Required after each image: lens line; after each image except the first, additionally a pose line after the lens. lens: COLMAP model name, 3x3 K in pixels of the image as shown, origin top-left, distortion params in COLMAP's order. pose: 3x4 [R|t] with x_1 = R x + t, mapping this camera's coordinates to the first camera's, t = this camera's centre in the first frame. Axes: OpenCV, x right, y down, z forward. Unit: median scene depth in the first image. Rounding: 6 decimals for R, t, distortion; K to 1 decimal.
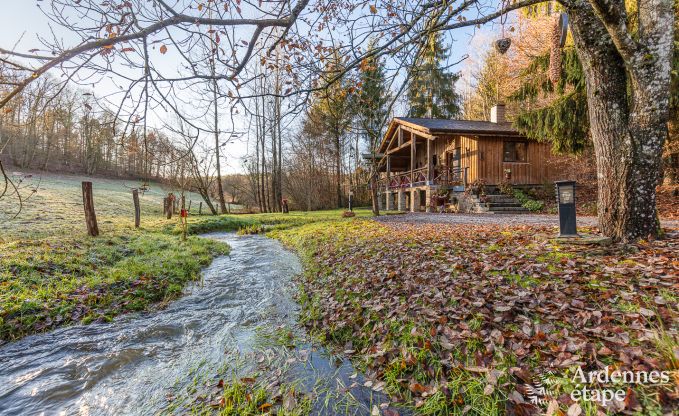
lens RADIAL K [[310.0, 0, 338.5], [0, 310.0, 205.2], [0, 0, 1]] dist [0.014117, -0.000363]
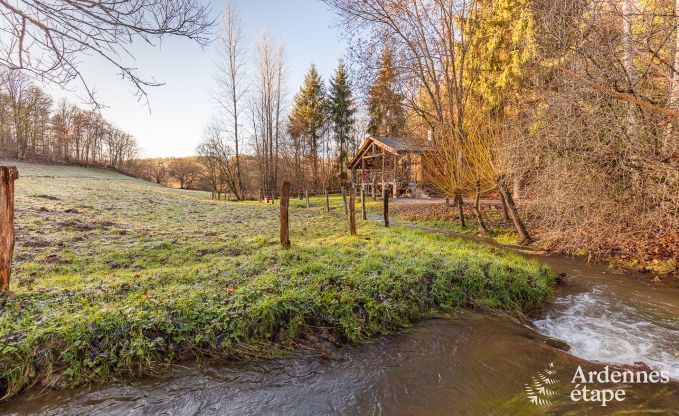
lens RADIAL K [[310.1, 0, 342.0], [0, 310.1, 207.1], [0, 0, 1]] dist [0.014488, 0.000256]
pose [[0.979959, -0.018596, 0.198328, -0.217184], [0.007469, 0.998363, 0.056706, -0.016213], [-0.199058, -0.054088, 0.978494, -0.401916]]
